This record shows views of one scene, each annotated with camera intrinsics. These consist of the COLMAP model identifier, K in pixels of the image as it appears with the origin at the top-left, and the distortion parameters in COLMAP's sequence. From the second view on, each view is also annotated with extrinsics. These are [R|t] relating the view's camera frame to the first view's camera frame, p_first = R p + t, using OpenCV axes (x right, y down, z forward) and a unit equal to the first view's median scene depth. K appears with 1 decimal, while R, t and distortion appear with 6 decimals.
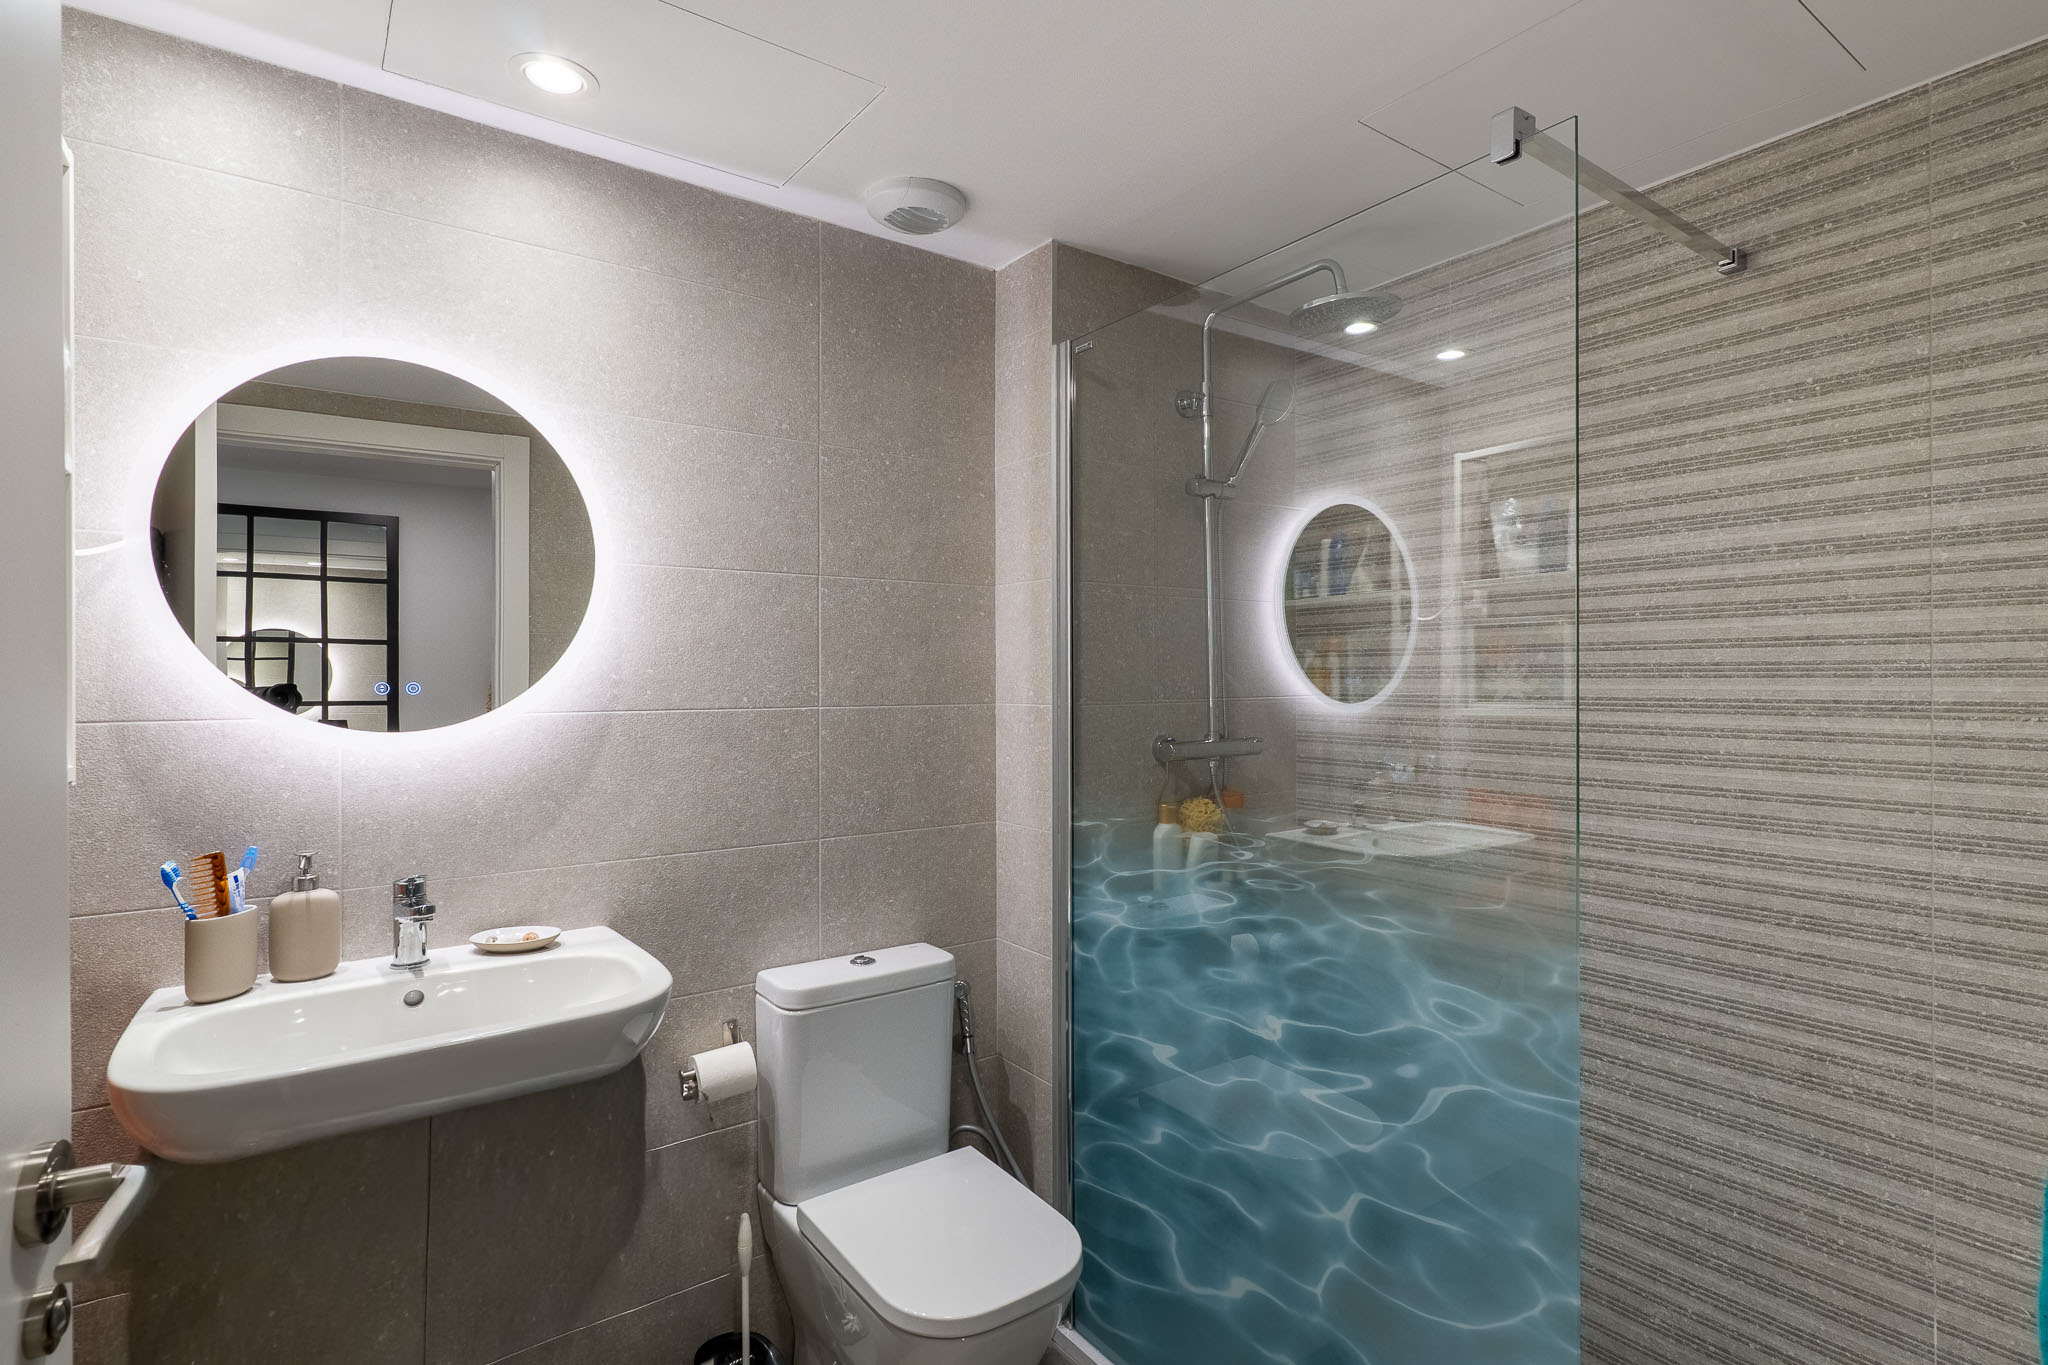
lens RADIAL K [[987.5, 0, 1014.1], [0, 987.5, 719.5], [0, 0, 1]] dist [0.000874, -0.000054]
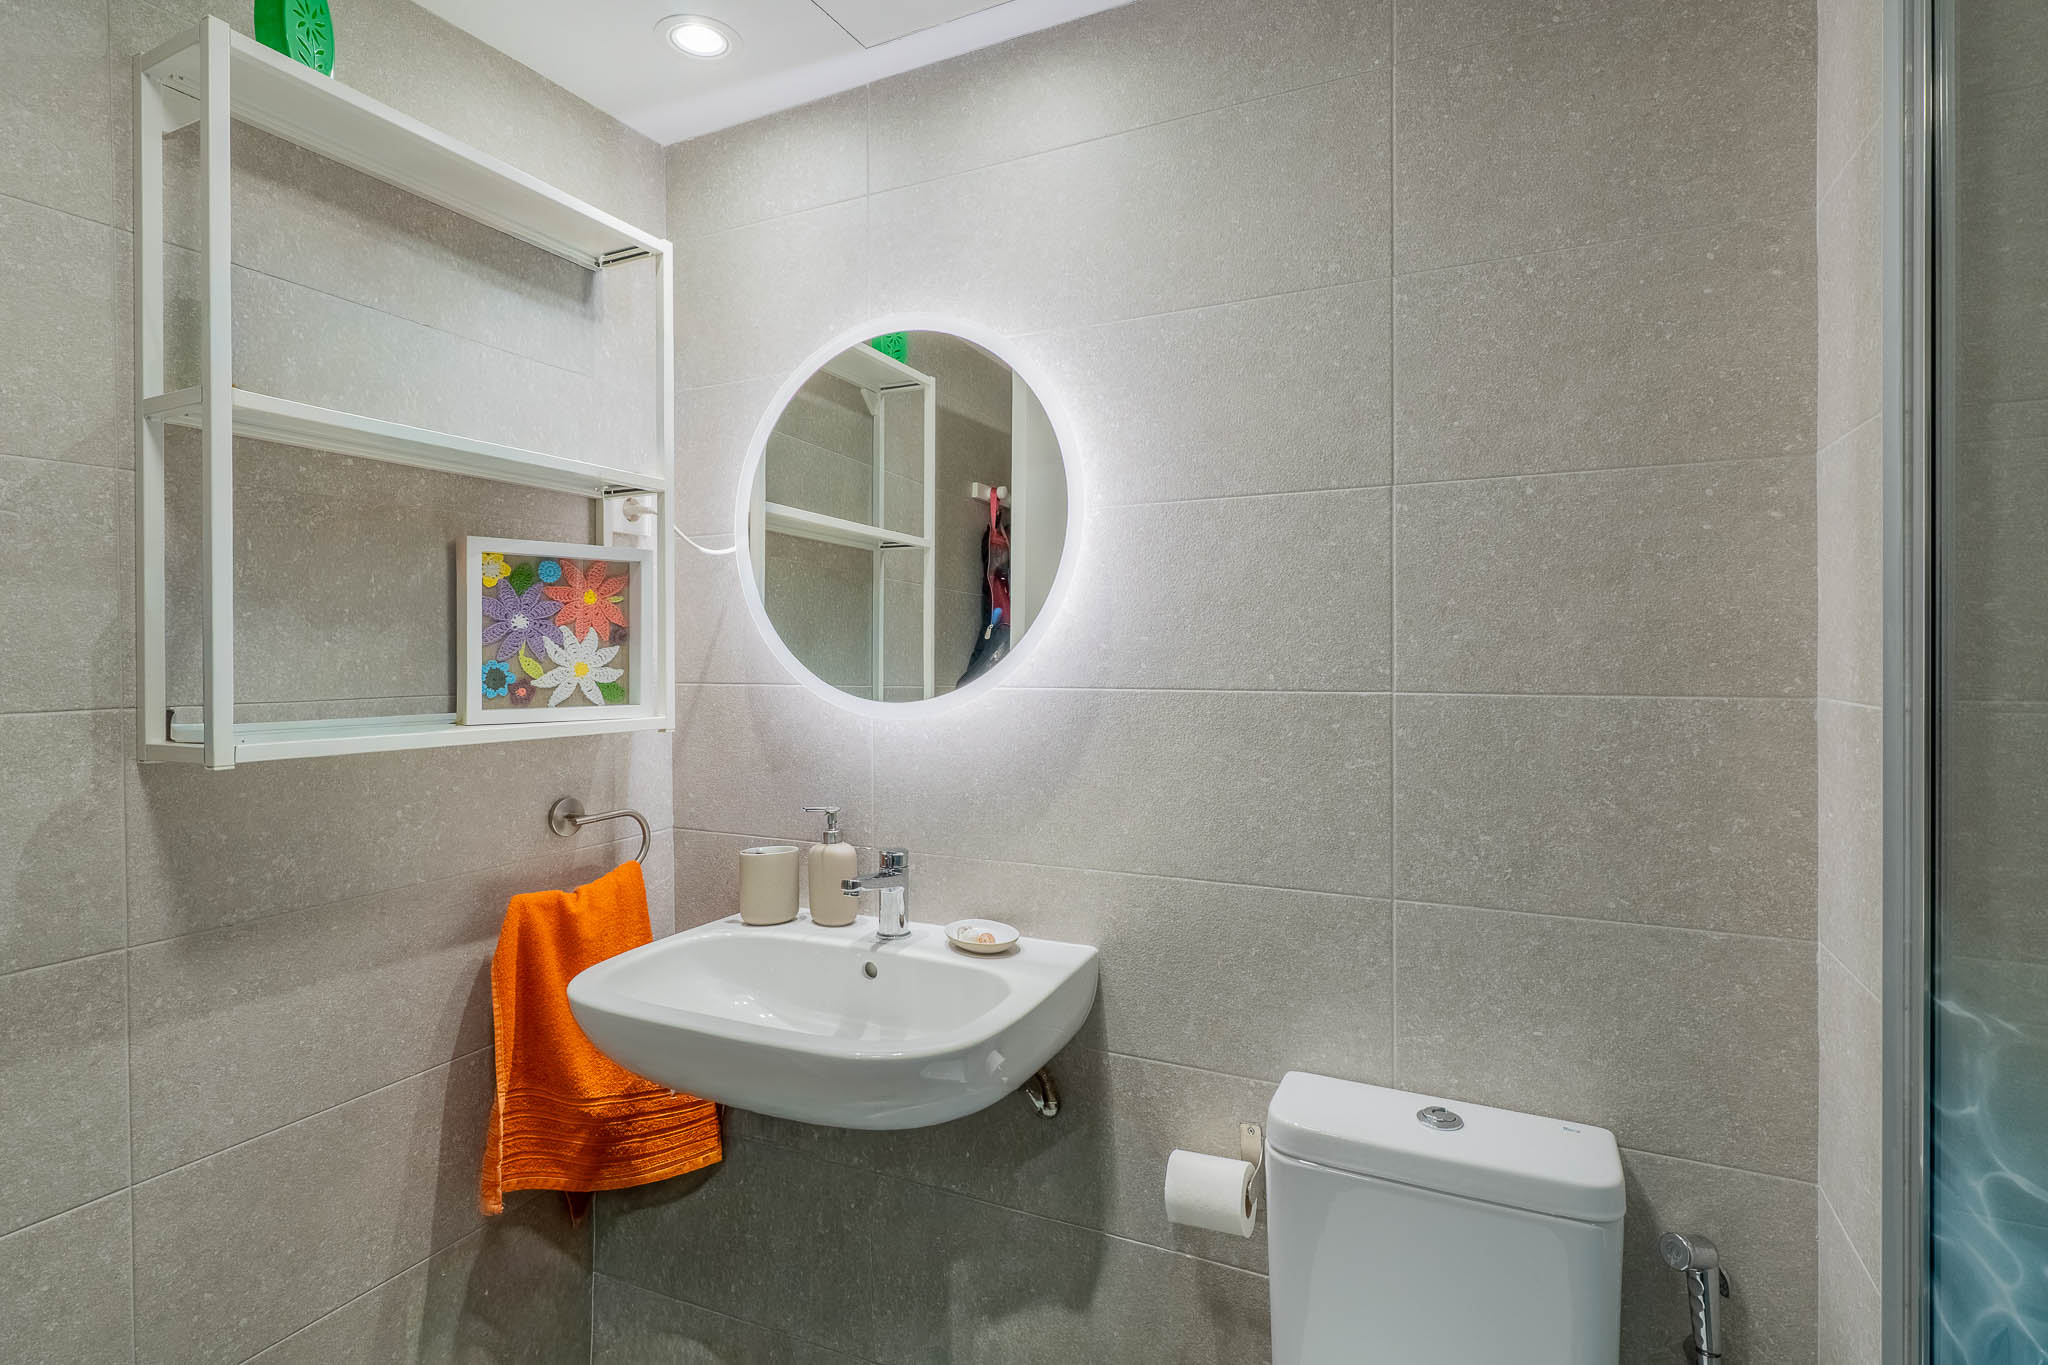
lens RADIAL K [[990.9, 0, 1025.5], [0, 990.9, 675.3], [0, 0, 1]] dist [0.001598, 0.000410]
pose [[0.474889, 0.023427, -0.879734, 0.258650], [-0.032204, 0.999439, 0.009231, -0.022190], [0.879456, 0.023947, 0.475377, 0.501249]]
